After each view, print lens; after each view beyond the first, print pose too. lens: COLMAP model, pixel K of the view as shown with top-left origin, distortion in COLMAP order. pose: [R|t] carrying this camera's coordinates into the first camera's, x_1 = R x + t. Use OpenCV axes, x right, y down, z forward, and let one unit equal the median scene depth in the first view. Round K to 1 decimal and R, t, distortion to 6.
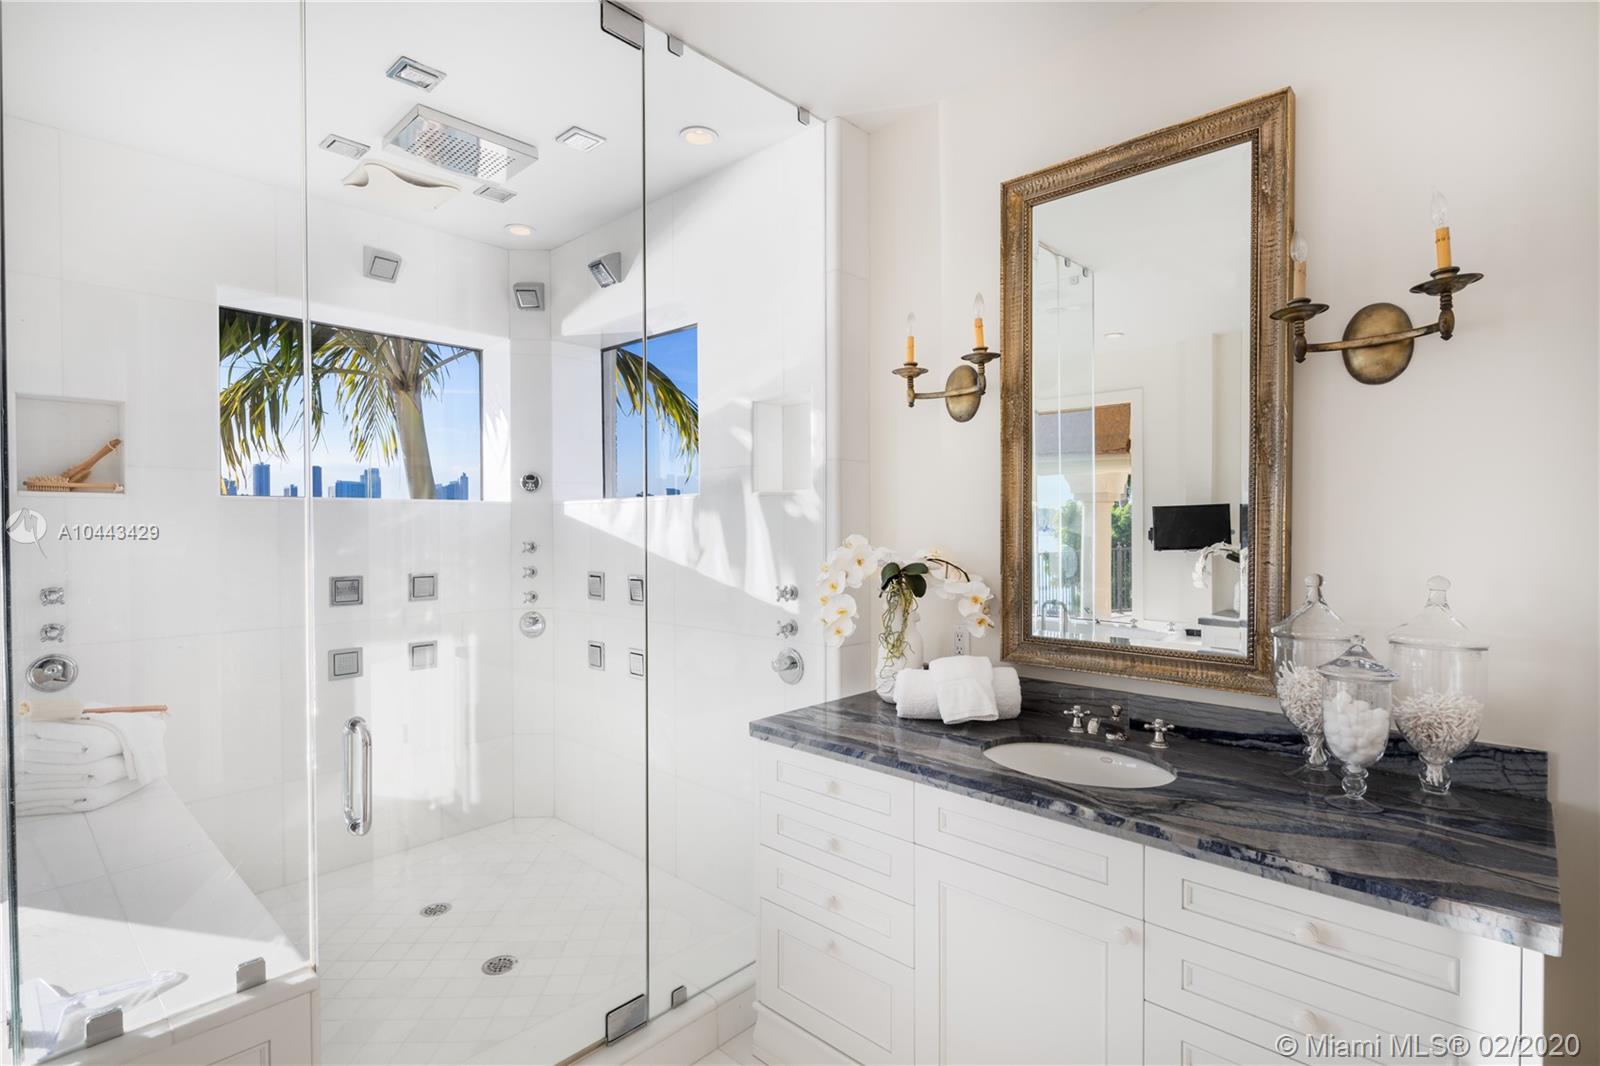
lens RADIAL K [[776.0, 0, 802.2], [0, 776.0, 541.6], [0, 0, 1]] dist [0.001997, 0.000070]
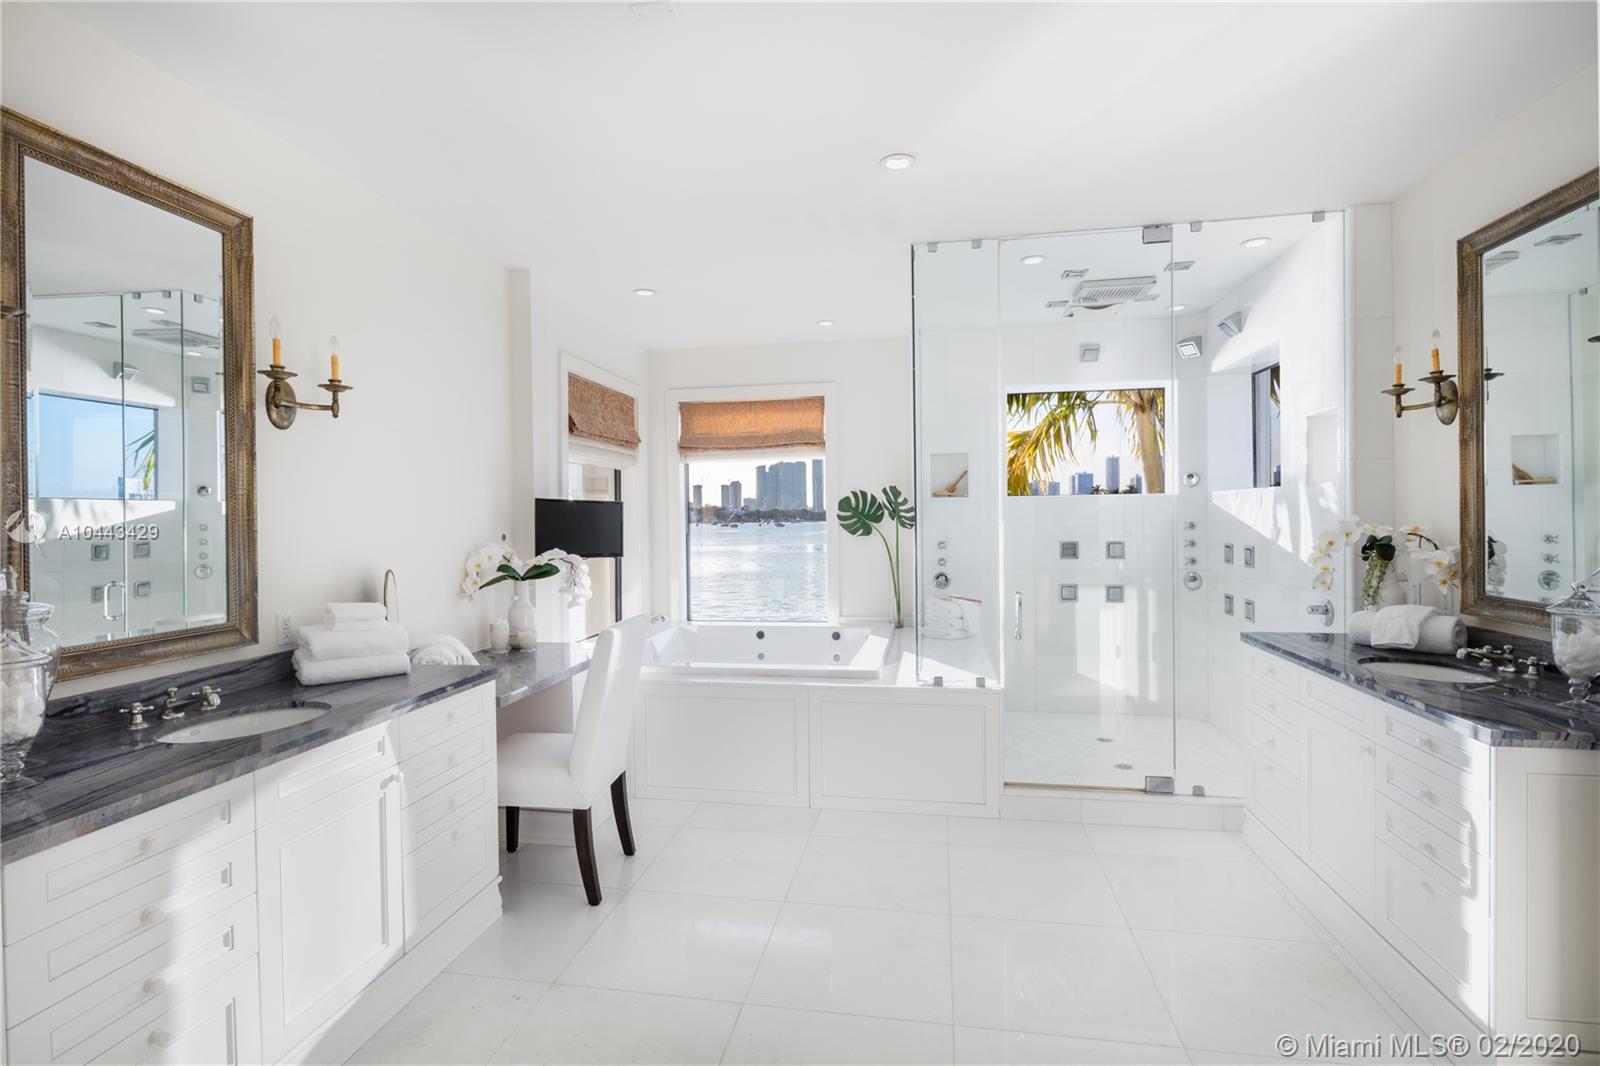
lens RADIAL K [[789.4, 0, 800.8], [0, 789.4, 513.8], [0, 0, 1]] dist [0.000275, 0.000097]
pose [[0.551922, -0.007020, -0.833866, 0.723326], [-0.006363, 0.999900, -0.012629, 0.013429], [0.833871, 0.012276, 0.551822, -0.603909]]
